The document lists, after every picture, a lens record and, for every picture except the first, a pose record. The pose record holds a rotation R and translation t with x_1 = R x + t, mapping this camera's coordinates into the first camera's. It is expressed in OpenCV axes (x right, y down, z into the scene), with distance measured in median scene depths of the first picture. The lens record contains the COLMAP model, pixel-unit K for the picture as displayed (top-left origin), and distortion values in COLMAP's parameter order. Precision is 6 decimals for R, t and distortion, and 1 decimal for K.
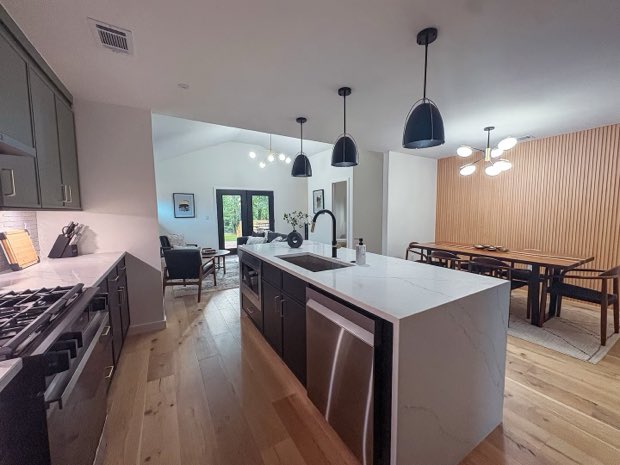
lens RADIAL K [[248.9, 0, 310.1], [0, 248.9, 232.9], [0, 0, 1]] dist [-0.000914, -0.000101]
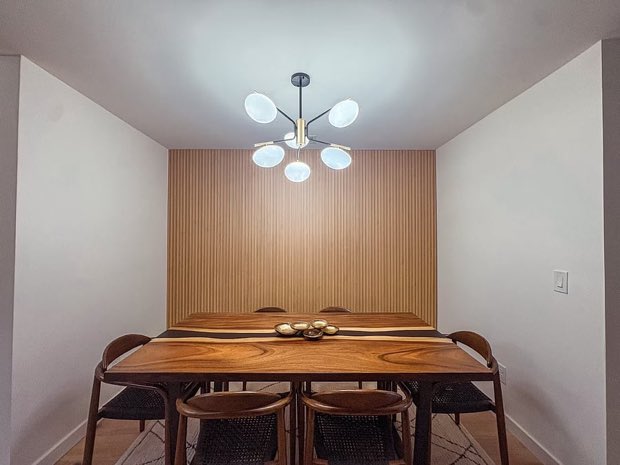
lens RADIAL K [[248.9, 0, 308.4], [0, 248.9, 232.1], [0, 0, 1]] dist [-0.000914, -0.000101]
pose [[0.497176, 0.030471, 0.867114, 0.284192], [0.063074, 0.995470, -0.071146, -0.083289], [-0.865354, 0.090064, 0.493002, 0.687900]]
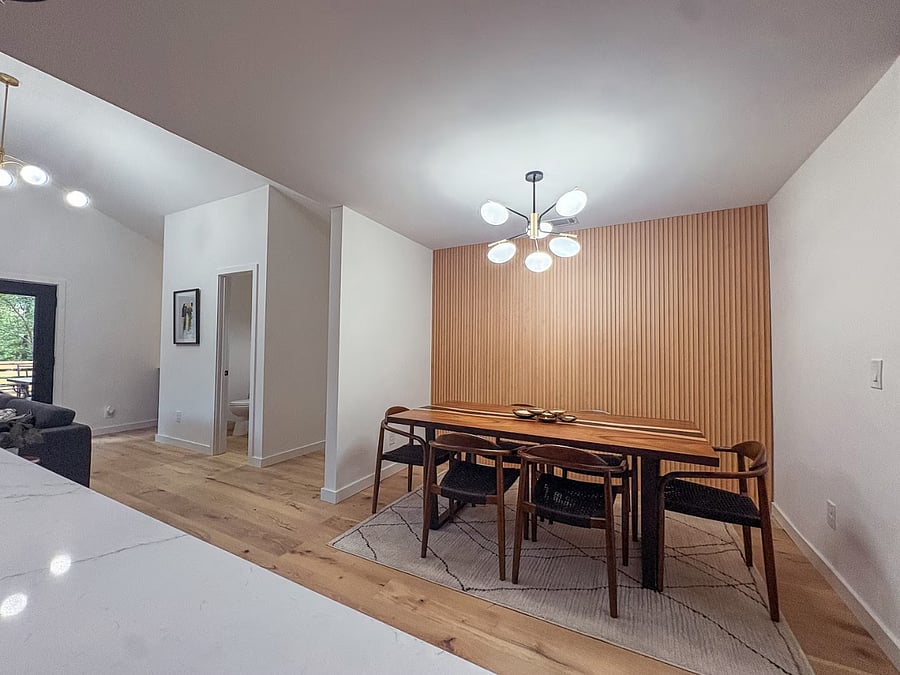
lens RADIAL K [[361.4, 0, 454.9], [0, 361.4, 337.7], [0, 0, 1]] dist [-0.000914, -0.000101]
pose [[0.840303, 0.039295, 0.540692, 0.176353], [0.025188, 0.993463, -0.111345, -0.014067], [-0.541532, 0.107182, 0.833819, 0.451163]]
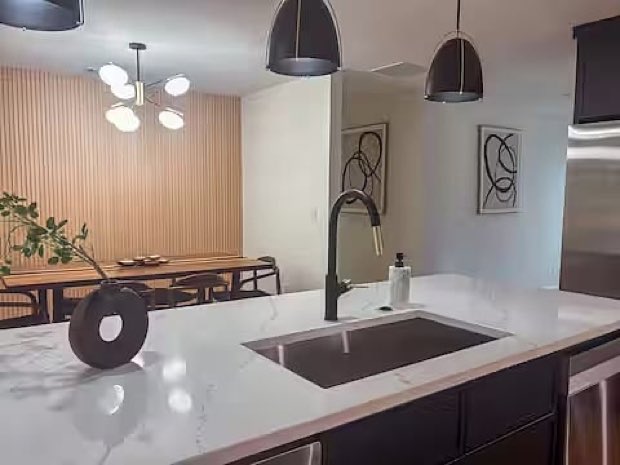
lens RADIAL K [[485.3, 0, 308.0], [0, 485.3, 234.5], [0, 0, 1]] dist [-0.003290, 0.006745]
pose [[-0.097061, -0.073936, 0.992528, -0.369597], [0.078690, 0.993545, 0.081707, -0.055355], [-0.992163, 0.086032, -0.090616, 0.671013]]
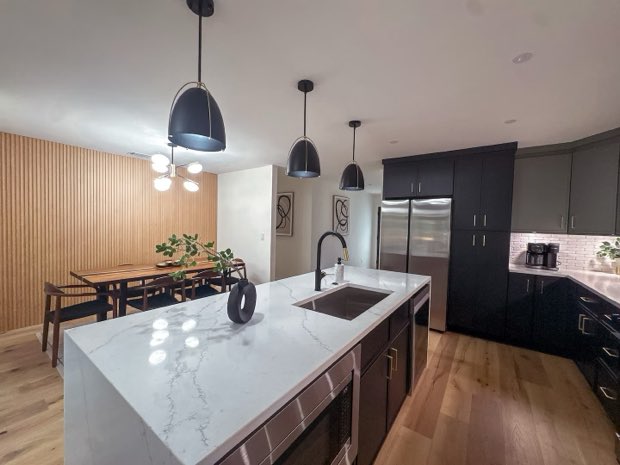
lens RADIAL K [[248.9, 0, 310.0], [0, 248.9, 229.0], [0, 0, 1]] dist [-0.000914, -0.000101]
pose [[-0.408550, -0.015652, 0.912602, -0.376463], [0.059583, 0.997263, 0.043778, -0.082594], [-0.910789, 0.072261, -0.406499, 0.820855]]
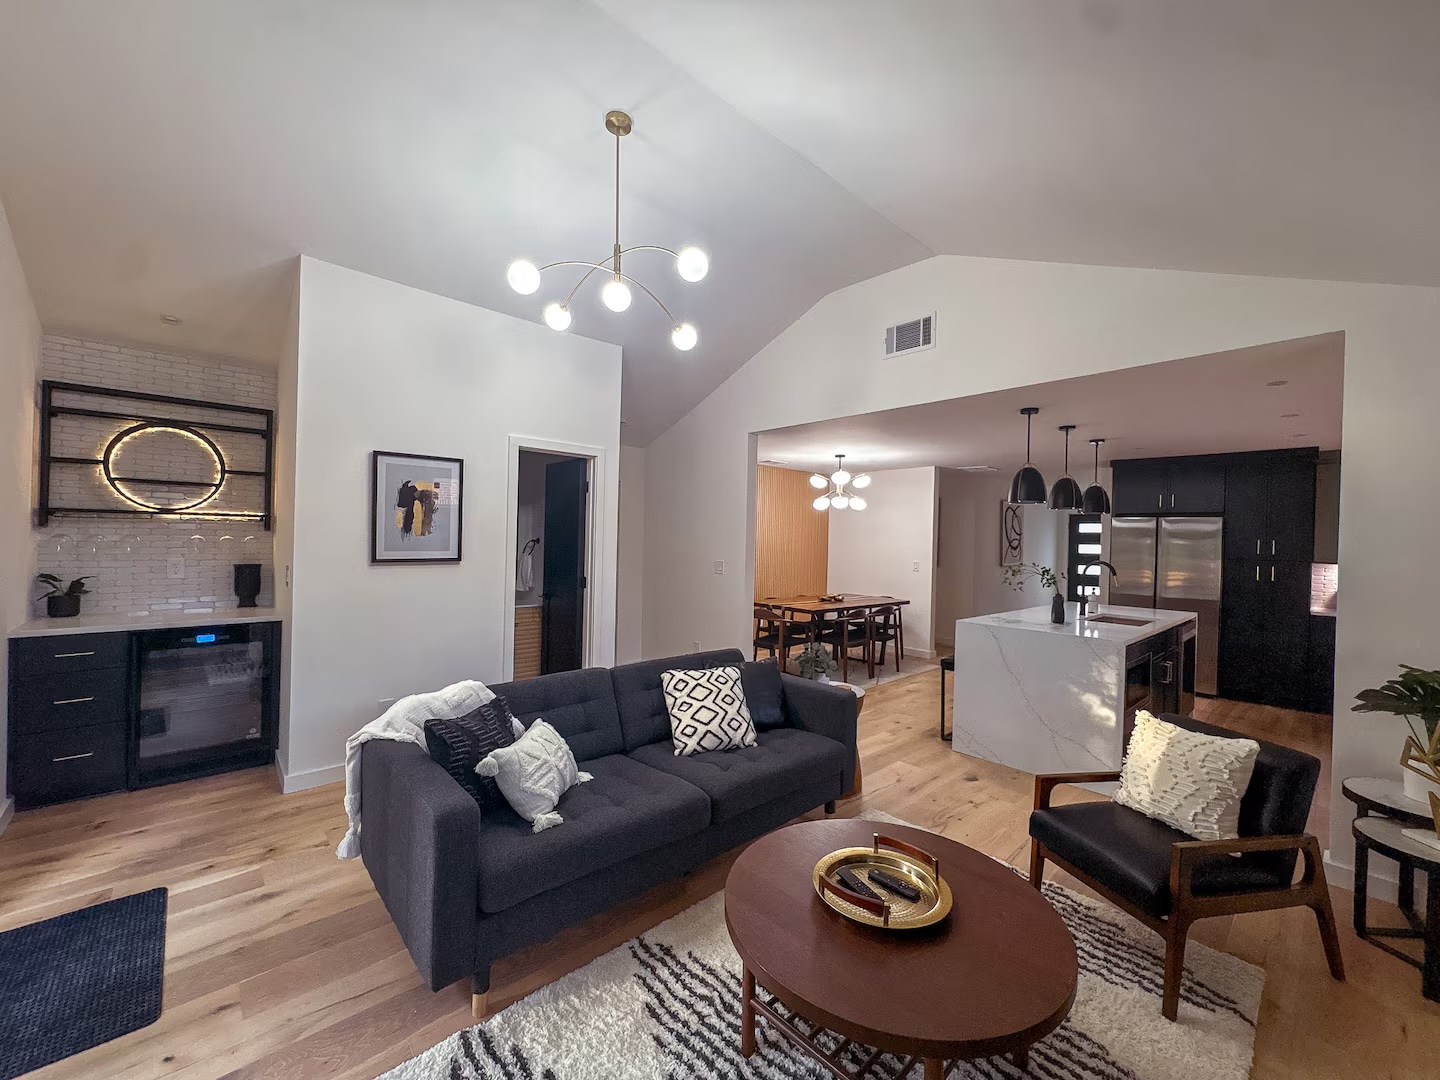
lens RADIAL K [[578.2, 0, 721.0], [0, 578.2, 536.8], [0, 0, 1]] dist [-0.000914, -0.000101]
pose [[-0.218181, 0.006504, 0.975887, -0.976941], [0.062097, 0.998044, 0.007232, -0.163057], [-0.973931, 0.062178, -0.218158, 1.627597]]
